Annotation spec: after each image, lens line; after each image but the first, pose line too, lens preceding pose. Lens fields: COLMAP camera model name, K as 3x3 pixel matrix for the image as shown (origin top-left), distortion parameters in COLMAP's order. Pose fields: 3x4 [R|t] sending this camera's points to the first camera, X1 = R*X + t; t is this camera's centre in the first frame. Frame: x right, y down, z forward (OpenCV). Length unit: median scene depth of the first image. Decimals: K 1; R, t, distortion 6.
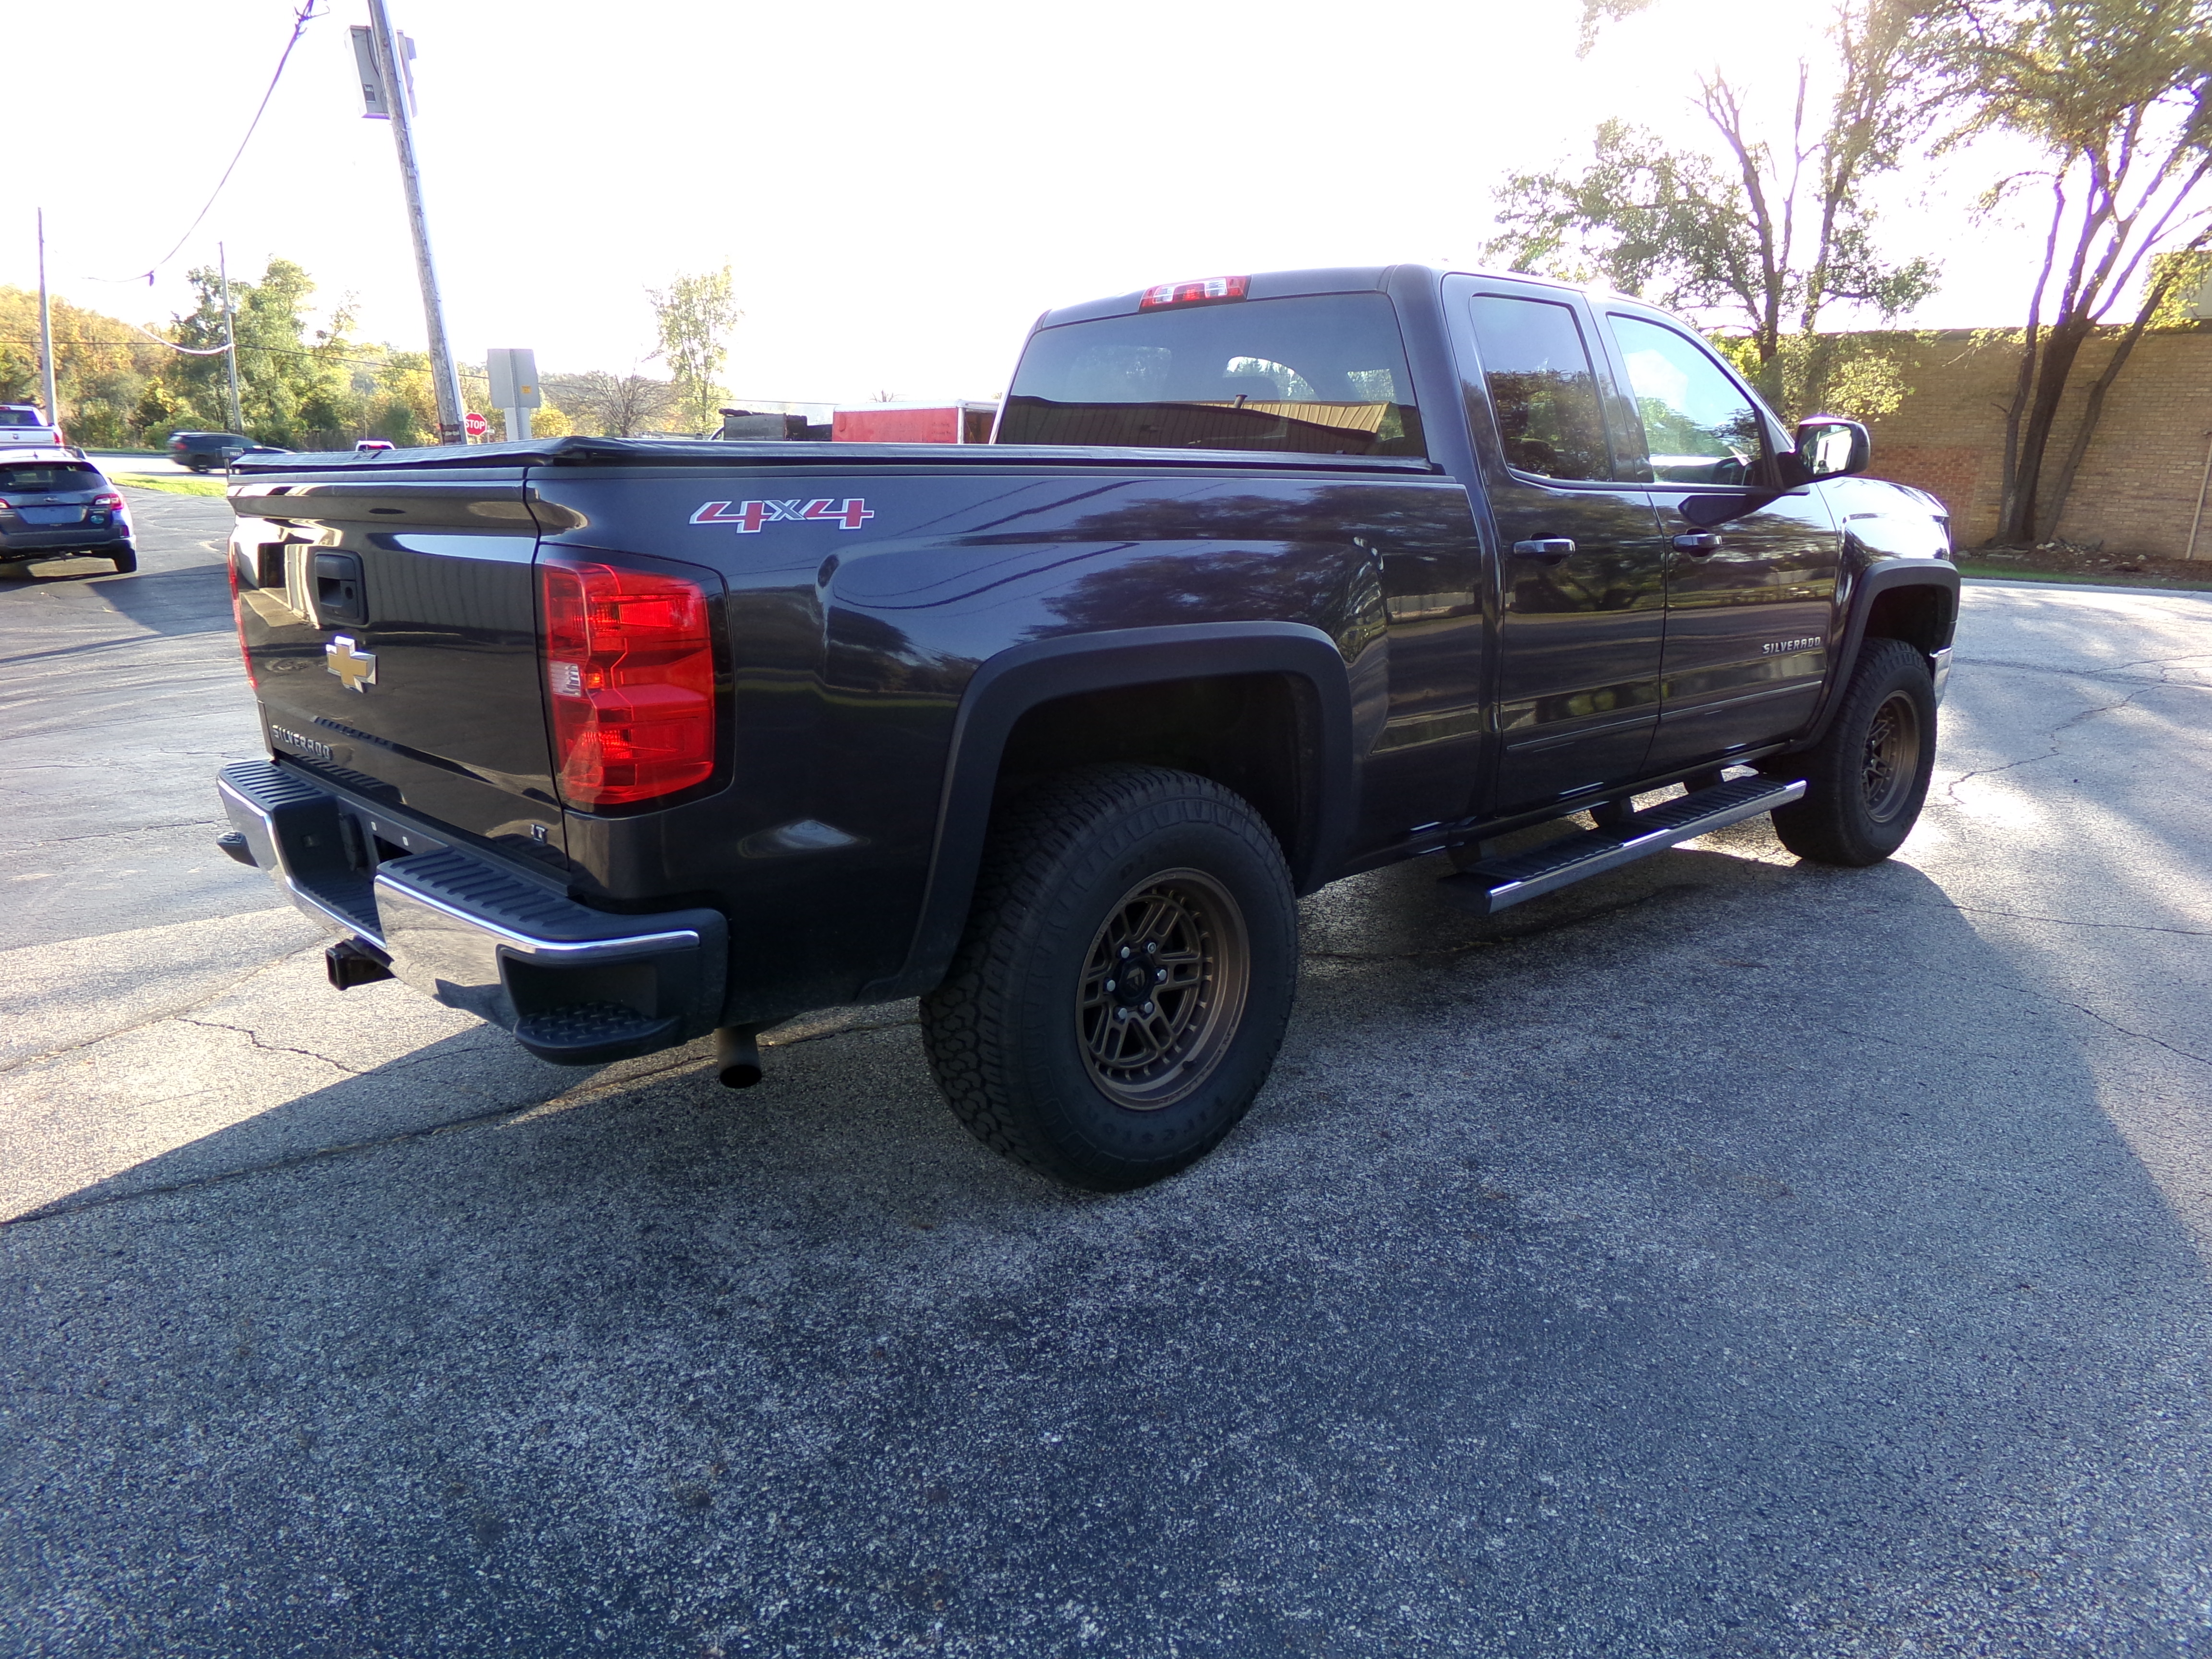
lens RADIAL K [[1513.3, 0, 1136.0], [0, 1513.3, 795.3], [0, 0, 1]] dist [0.006450, 0.000774]
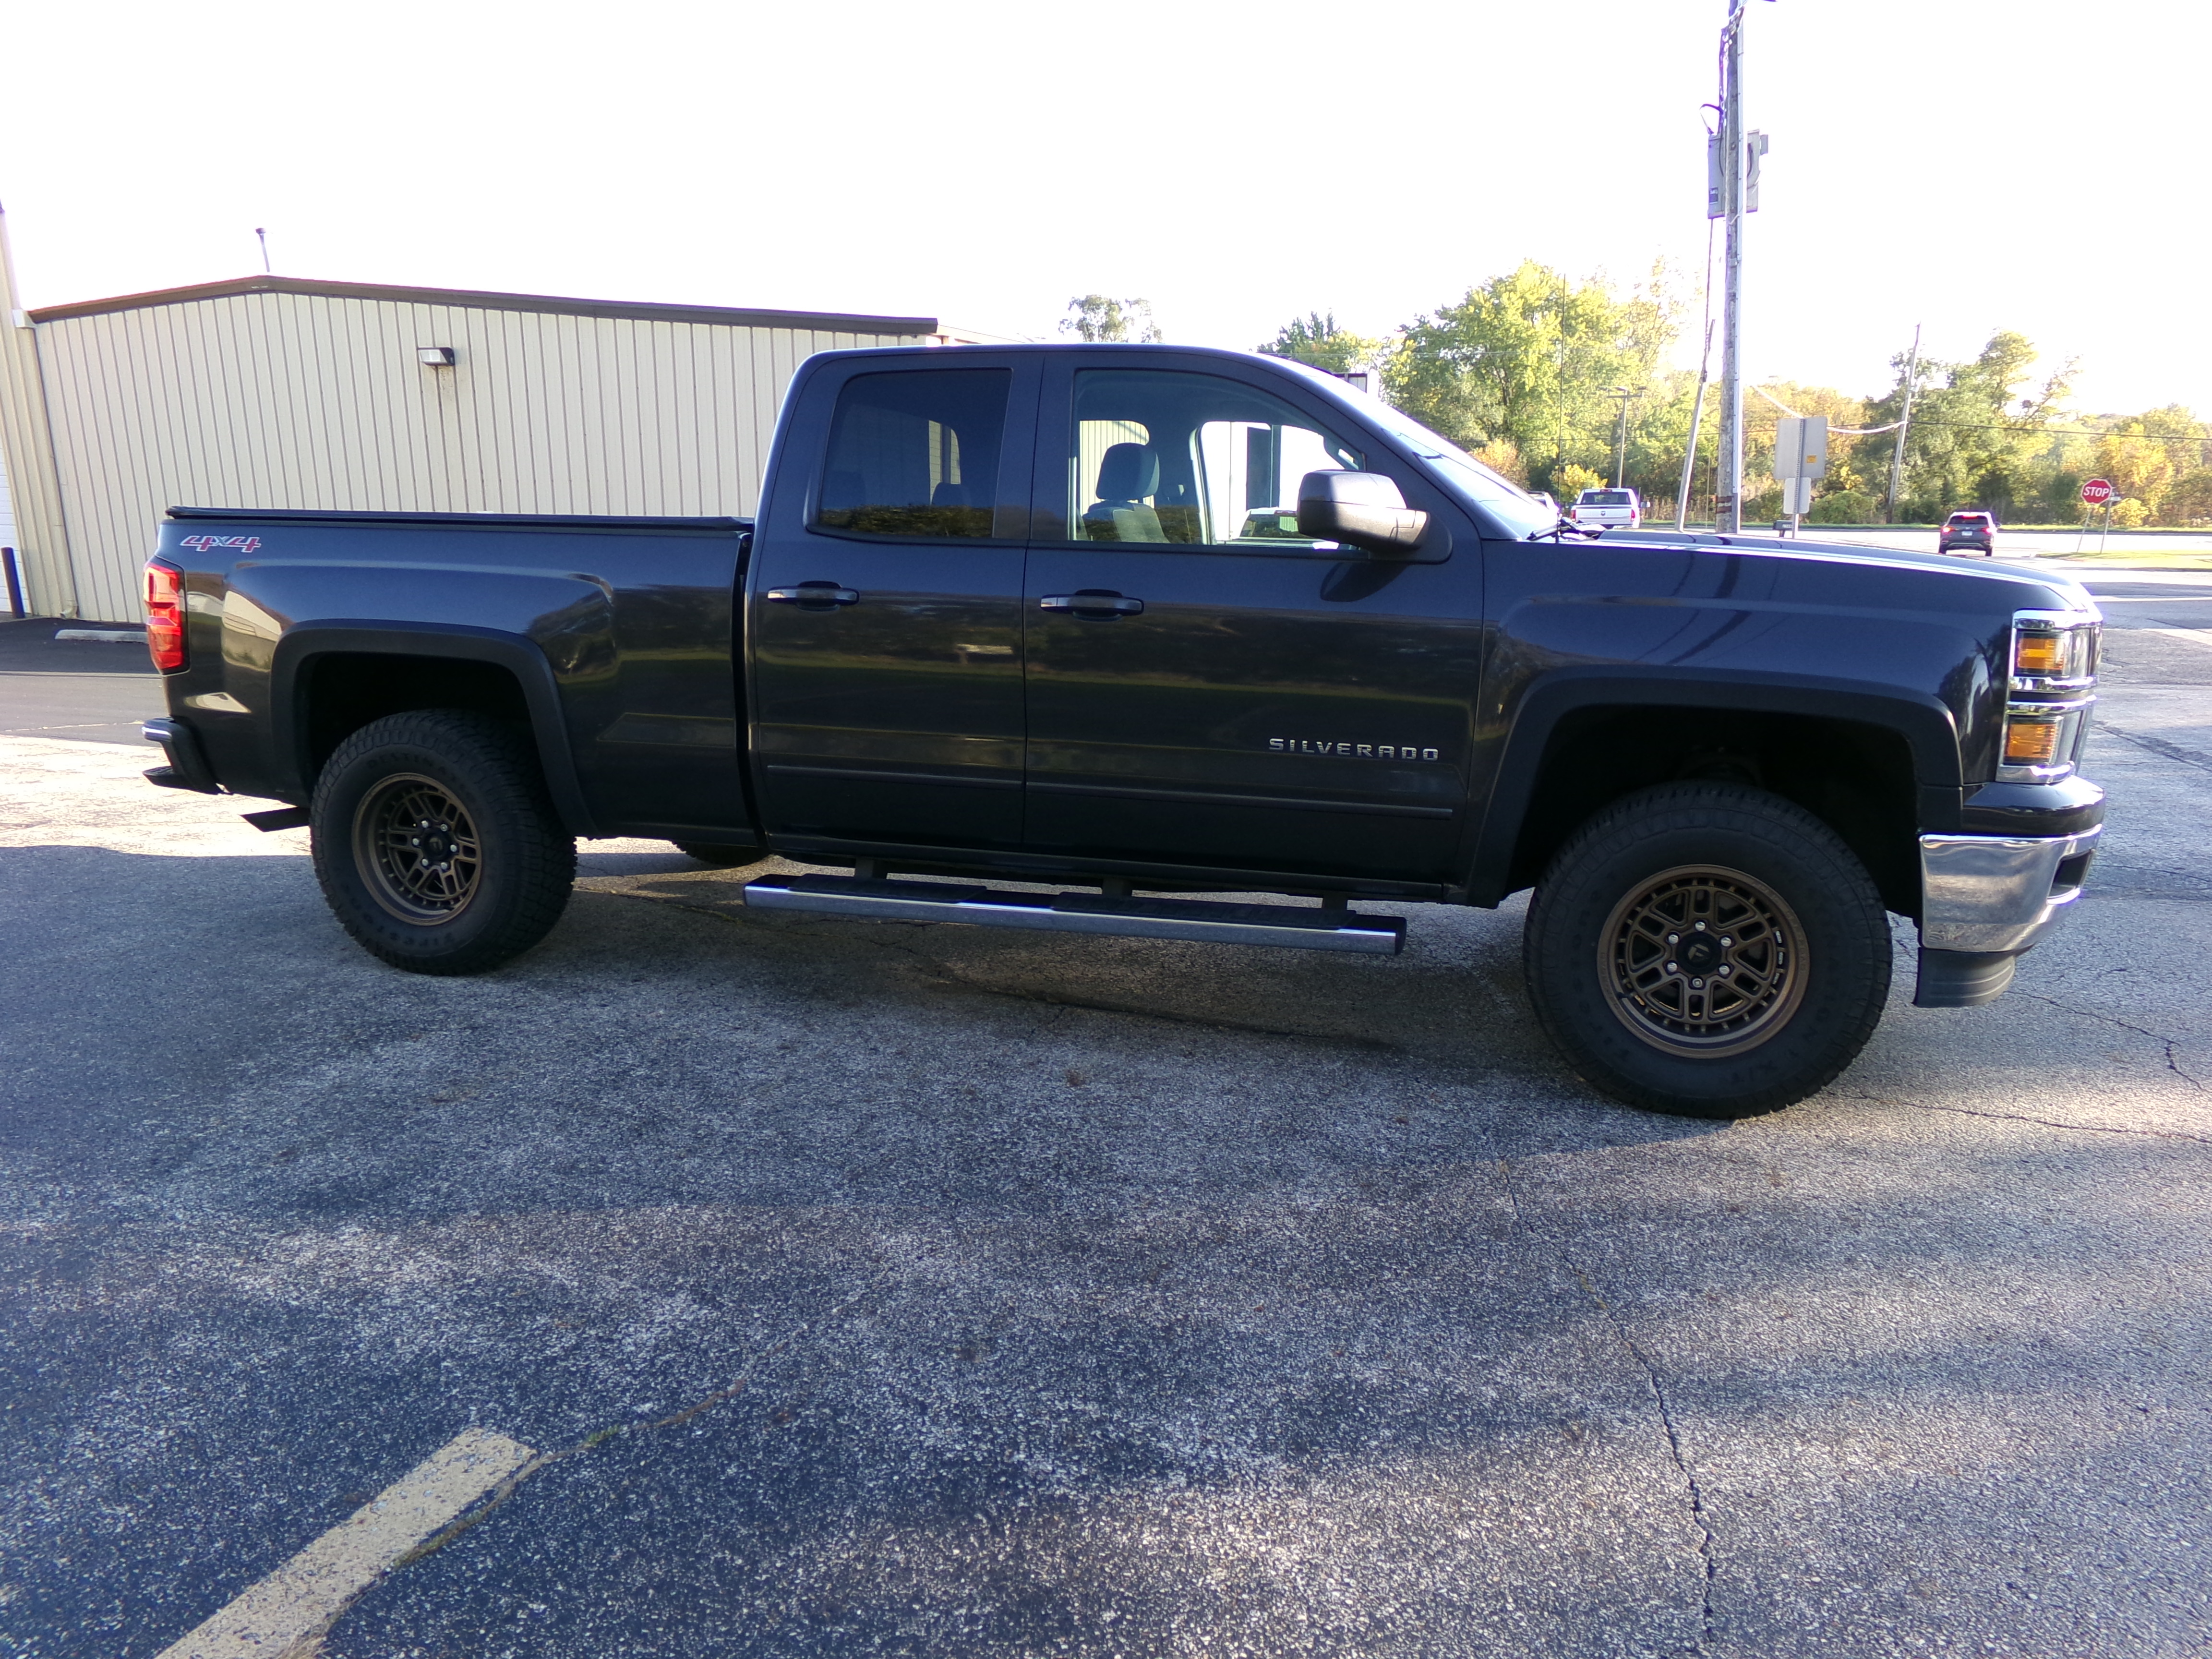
lens RADIAL K [[1502.4, 0, 1106.0], [0, 1502.4, 829.5], [0, 0, 1]] dist [-0.080917, 0.134463]
pose [[0.489738, 0.173916, -0.854348, 1.210915], [-0.190657, 0.977549, 0.089705, -0.121185], [0.850768, 0.118956, 0.511901, 0.580750]]
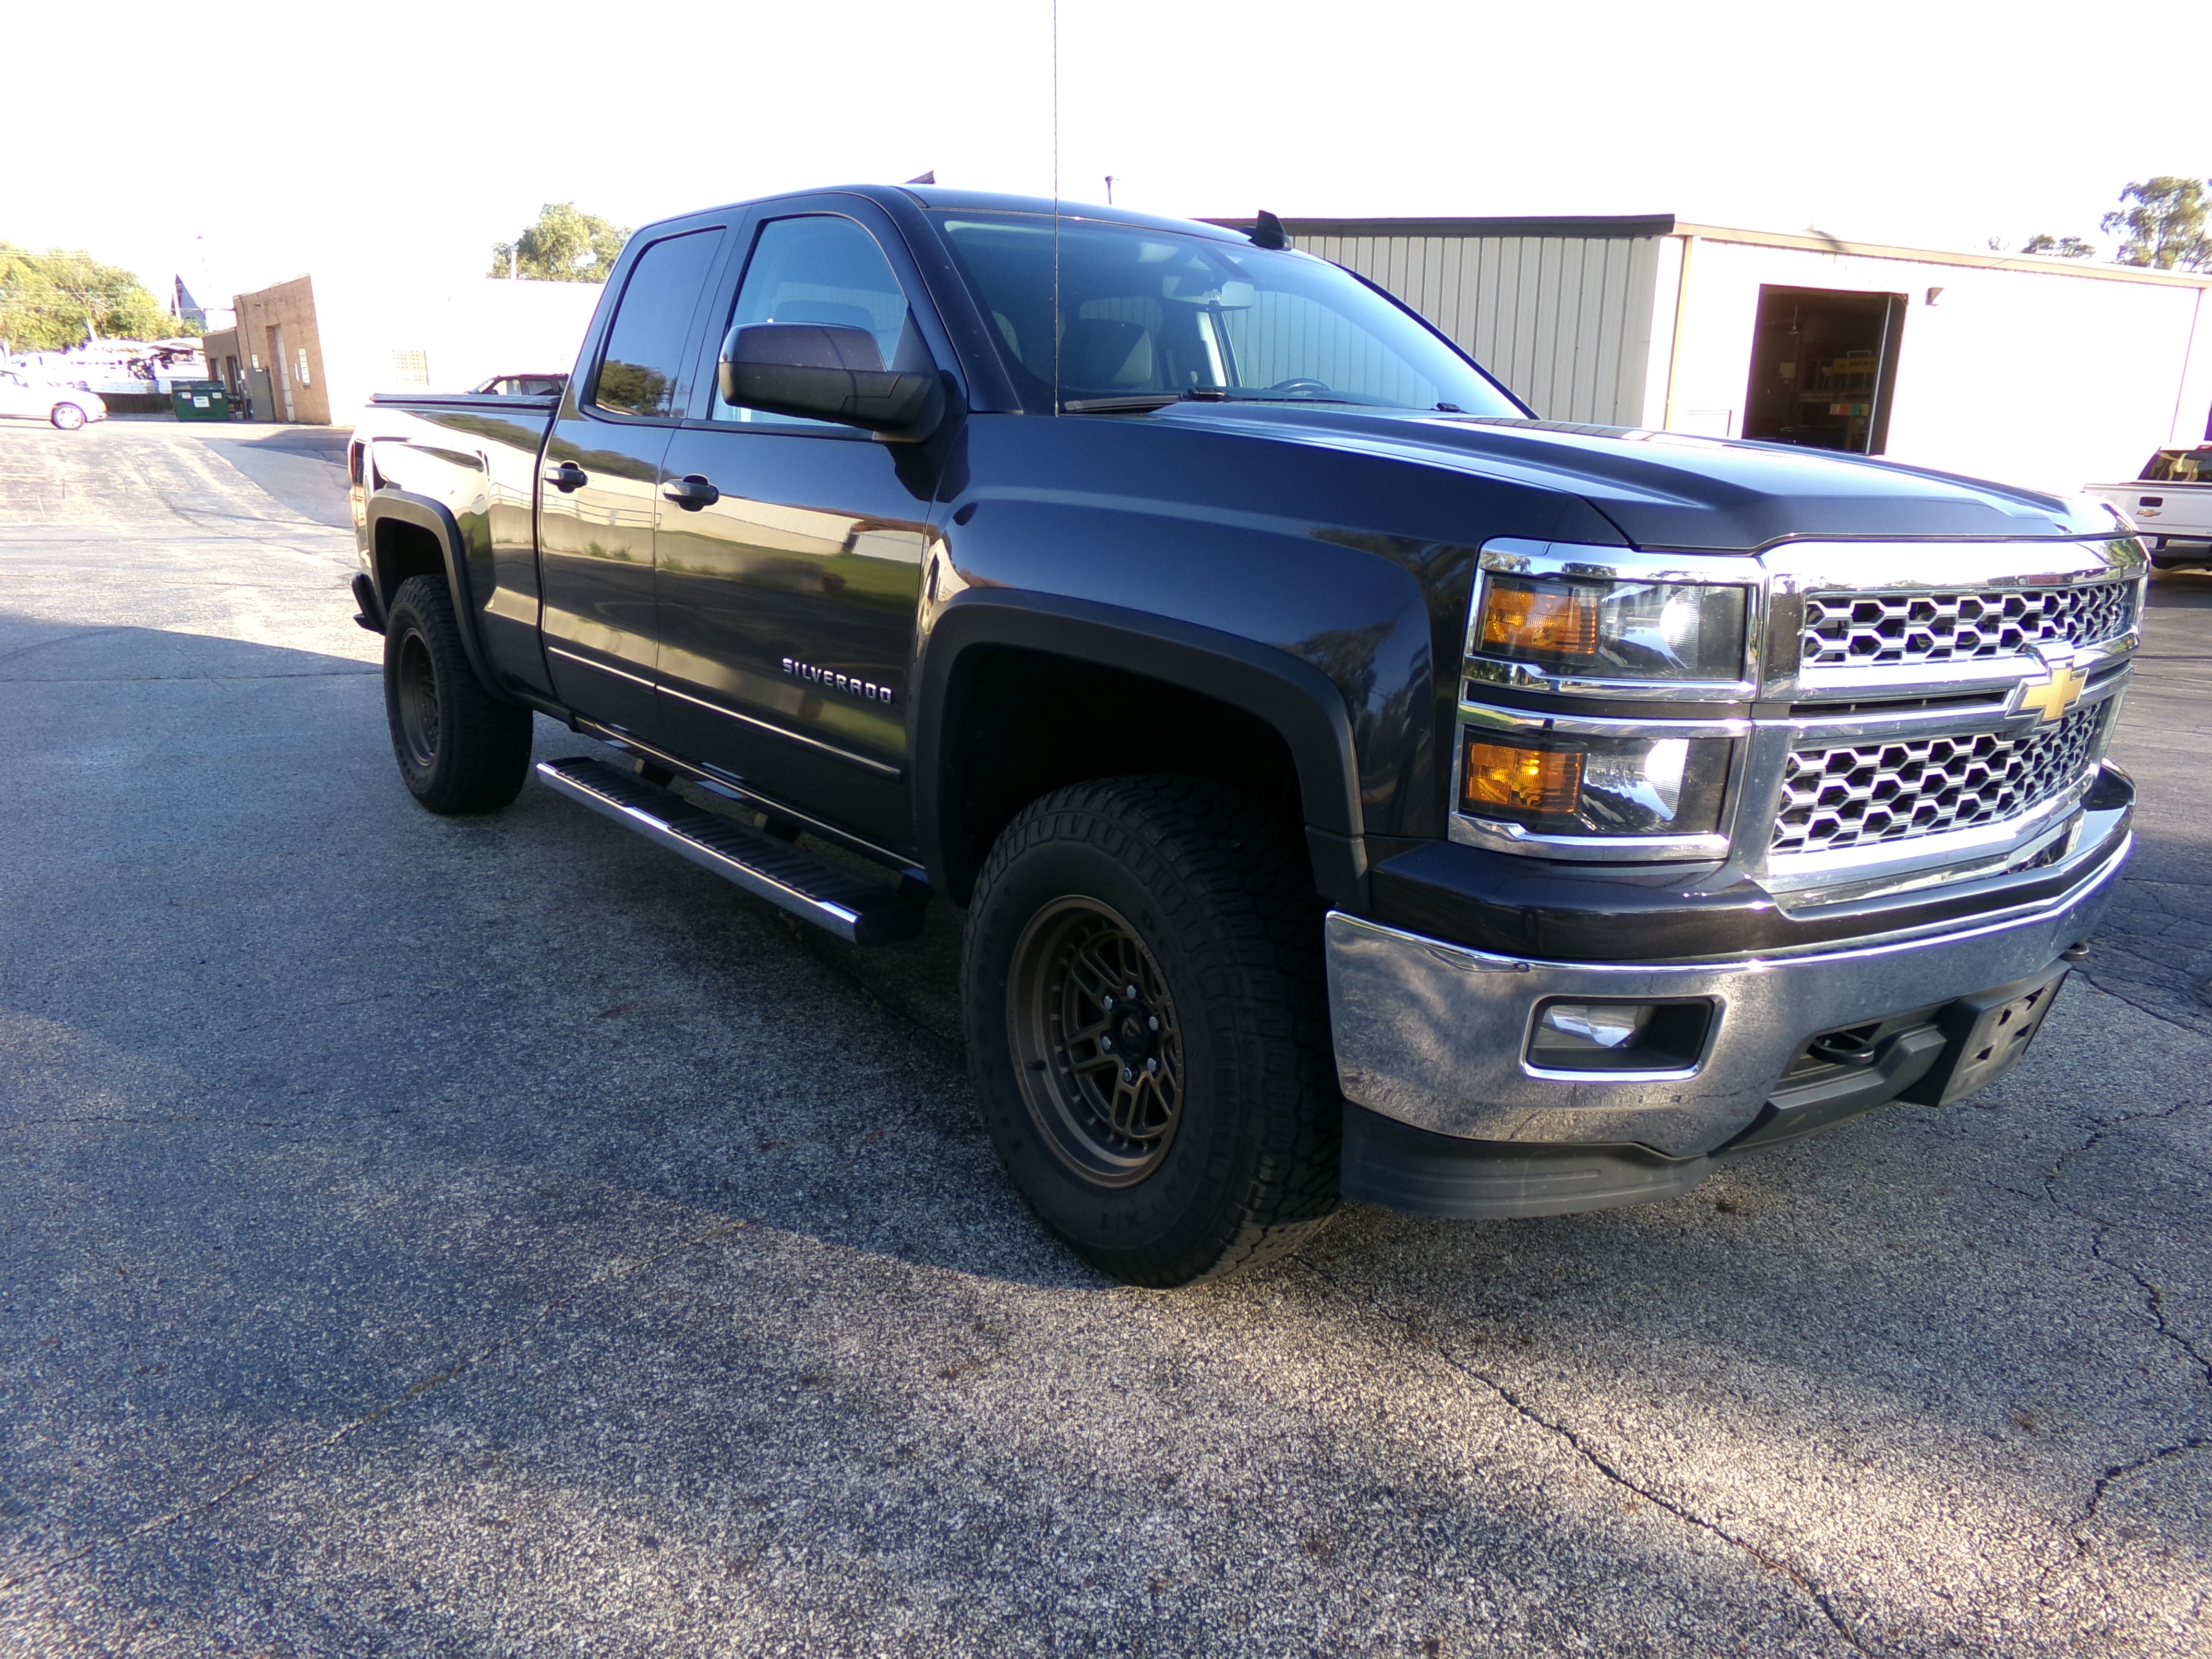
lens RADIAL K [[1502.4, 0, 1106.0], [0, 1502.4, 829.5], [0, 0, 1]] dist [-0.080917, 0.134463]
pose [[-0.076464, 0.245115, -0.966474, 1.204024], [-0.241112, 0.935998, 0.256462, -0.264302], [0.967480, 0.252639, -0.012470, 1.316483]]
